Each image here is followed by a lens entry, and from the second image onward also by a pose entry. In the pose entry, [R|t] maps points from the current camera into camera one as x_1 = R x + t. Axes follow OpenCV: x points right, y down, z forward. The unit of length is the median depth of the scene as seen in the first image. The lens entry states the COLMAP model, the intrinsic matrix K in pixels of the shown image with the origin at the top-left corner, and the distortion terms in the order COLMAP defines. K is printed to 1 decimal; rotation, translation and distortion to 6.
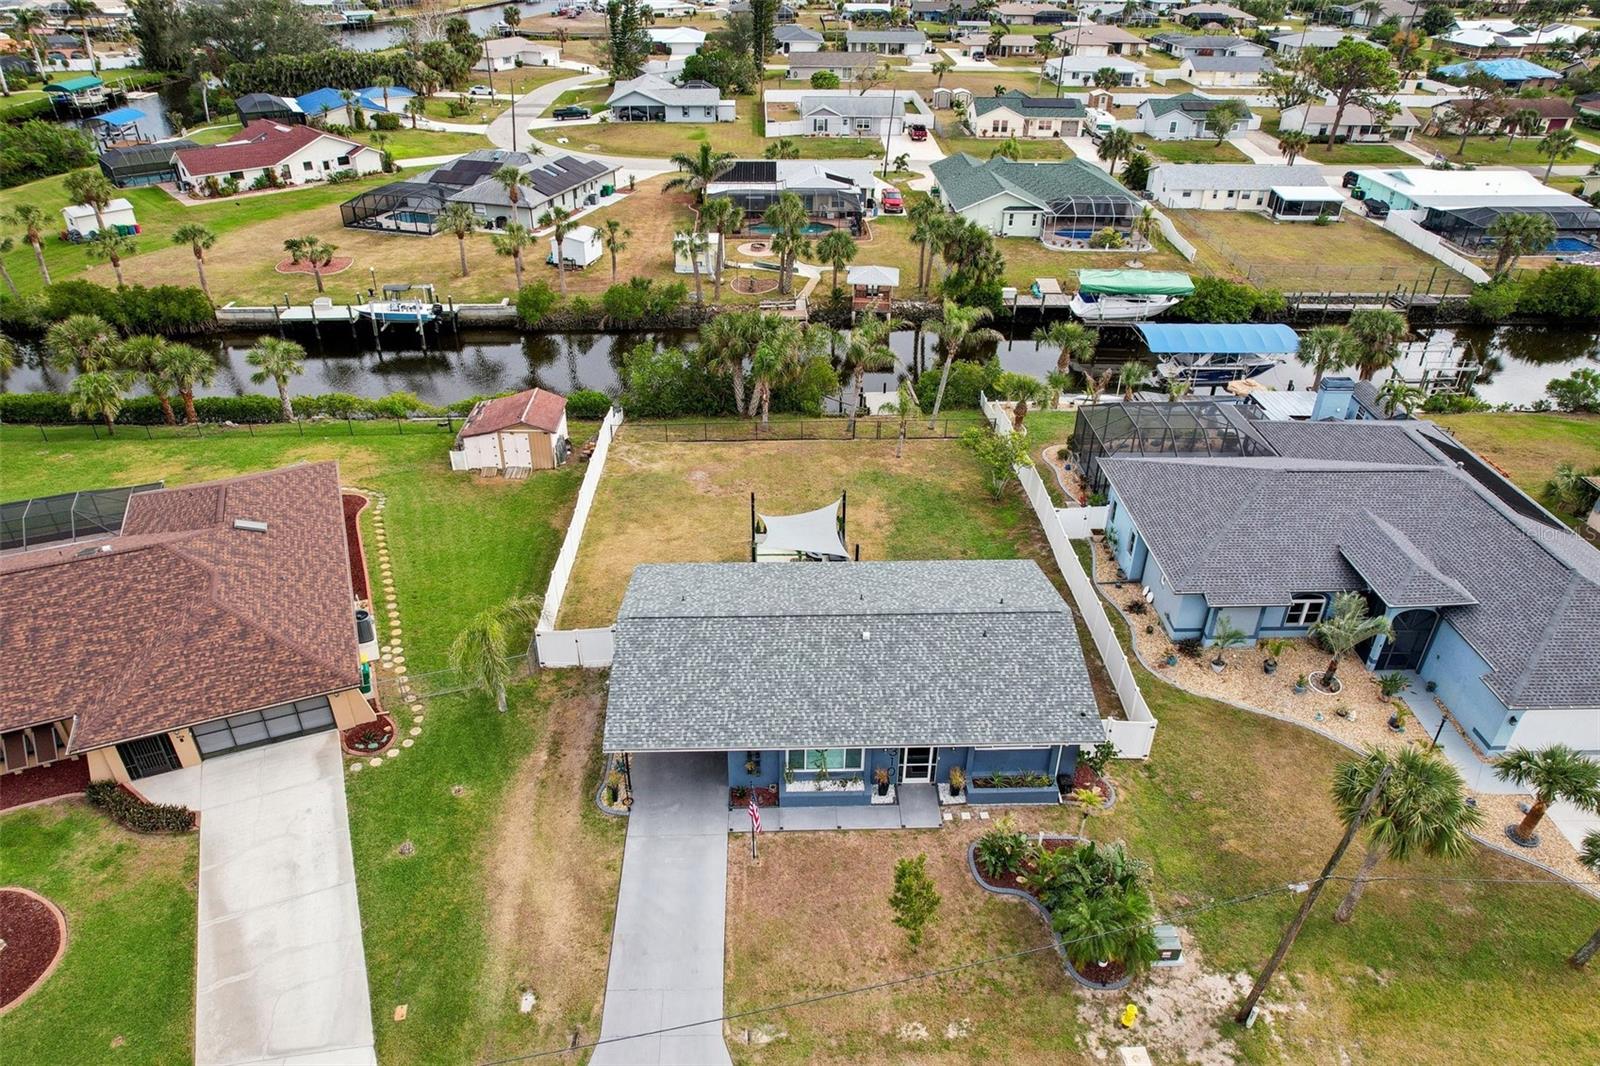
lens RADIAL K [[1037.2, 0, 802.8], [0, 1037.2, 549.2], [0, 0, 1]] dist [-0.070869, 0.058221]
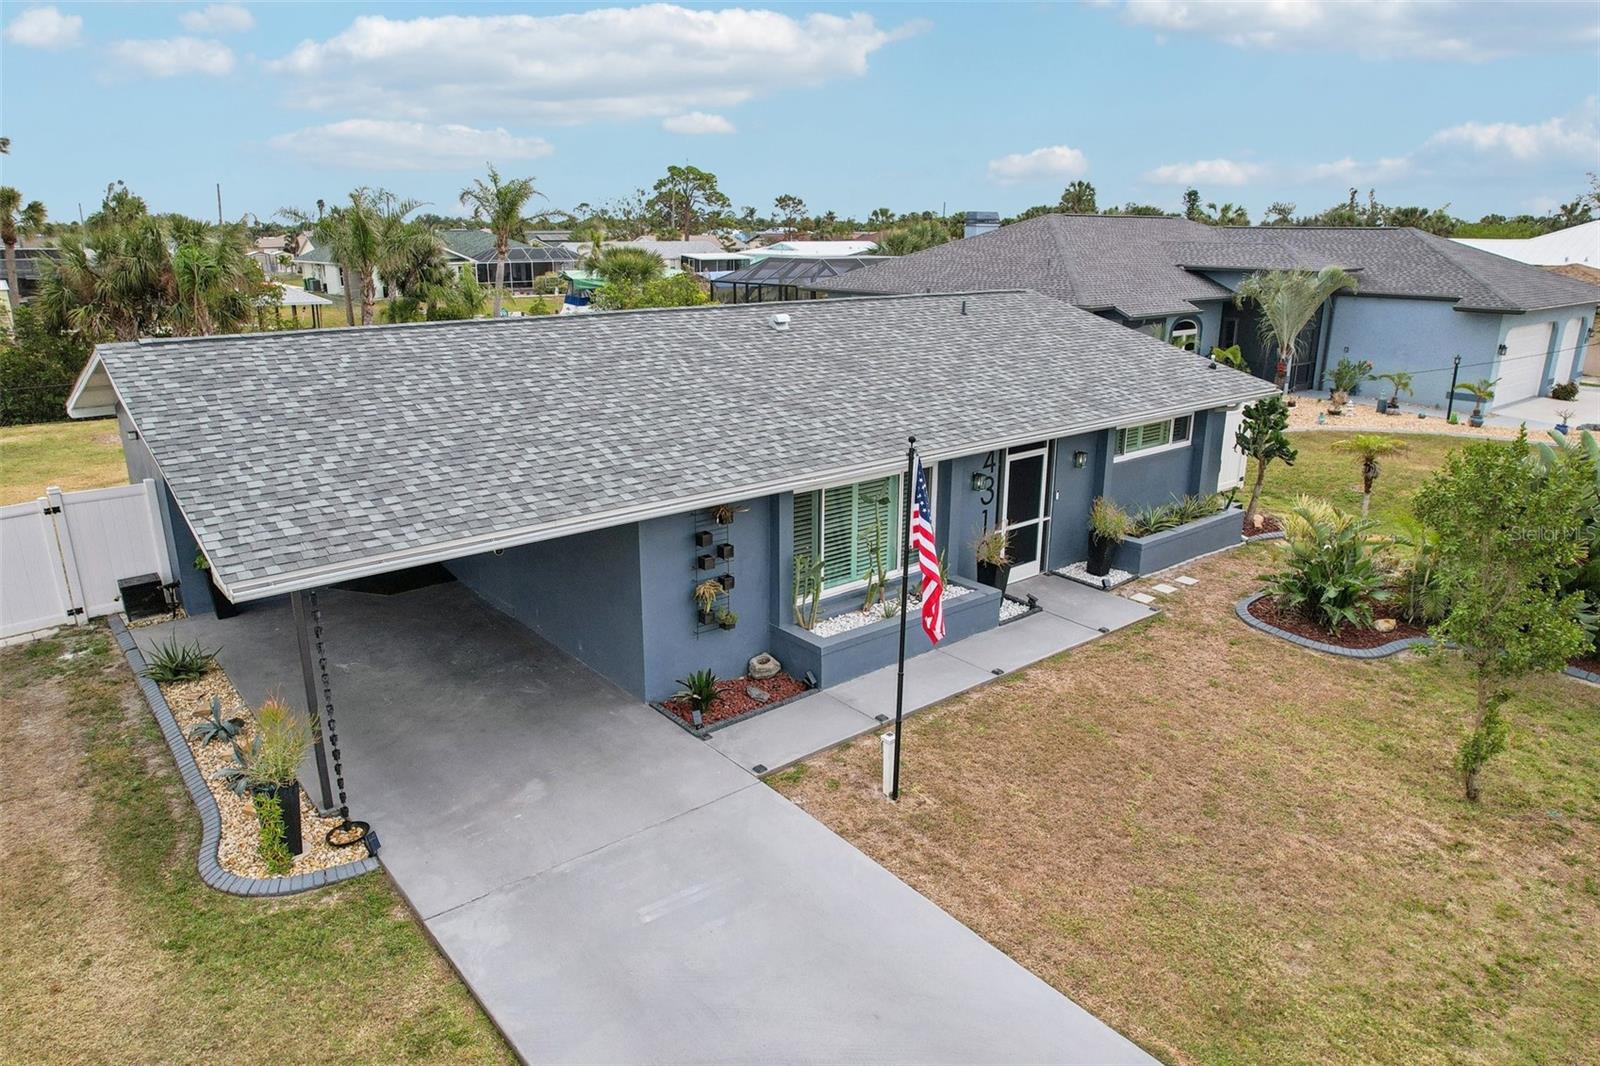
lens RADIAL K [[1037.2, 0, 802.8], [0, 1037.2, 549.2], [0, 0, 1]] dist [-0.070869, 0.058221]
pose [[0.788562, -0.188276, 0.585425, -0.219040], [0.334894, 0.929909, -0.152035, 0.258838], [-0.515768, 0.315944, 0.796344, 0.726090]]
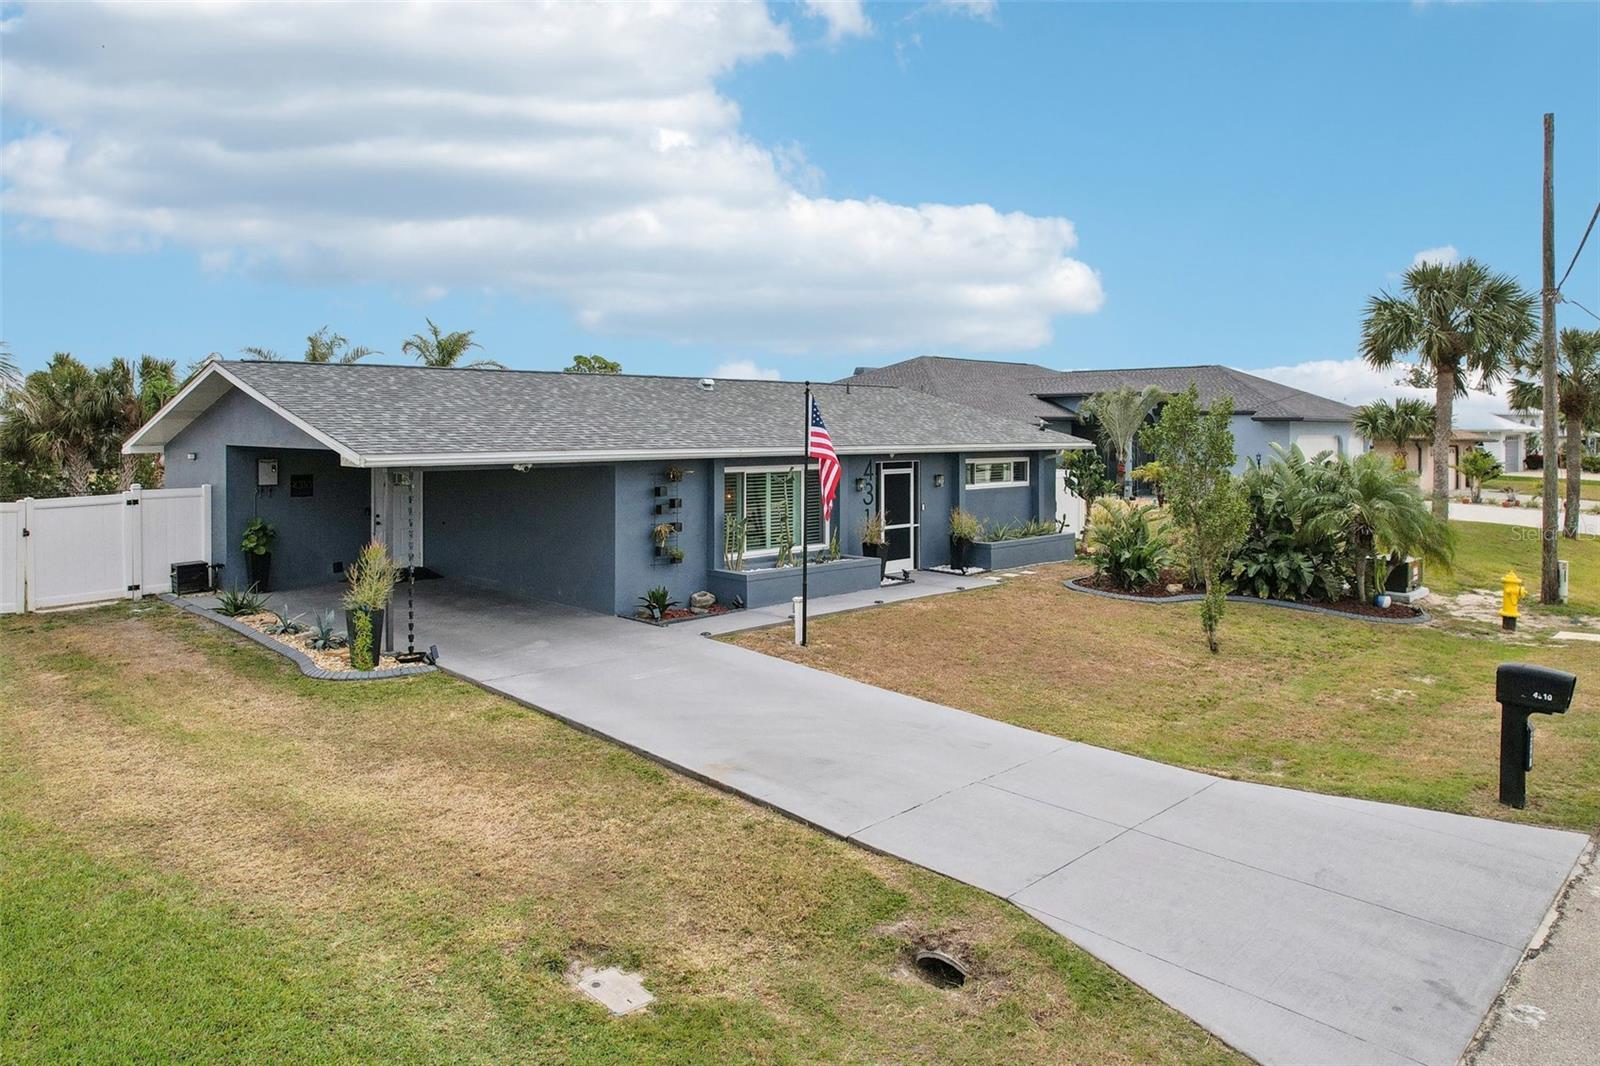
lens RADIAL K [[1069.7, 0, 802.8], [0, 1069.7, 445.8], [0, 0, 1]] dist [-0.054136, 0.000520]
pose [[0.726316, -0.018690, 0.687107, -0.325794], [0.376140, 0.847484, -0.374552, 0.376155], [-0.575311, 0.530492, 0.622571, 0.665828]]
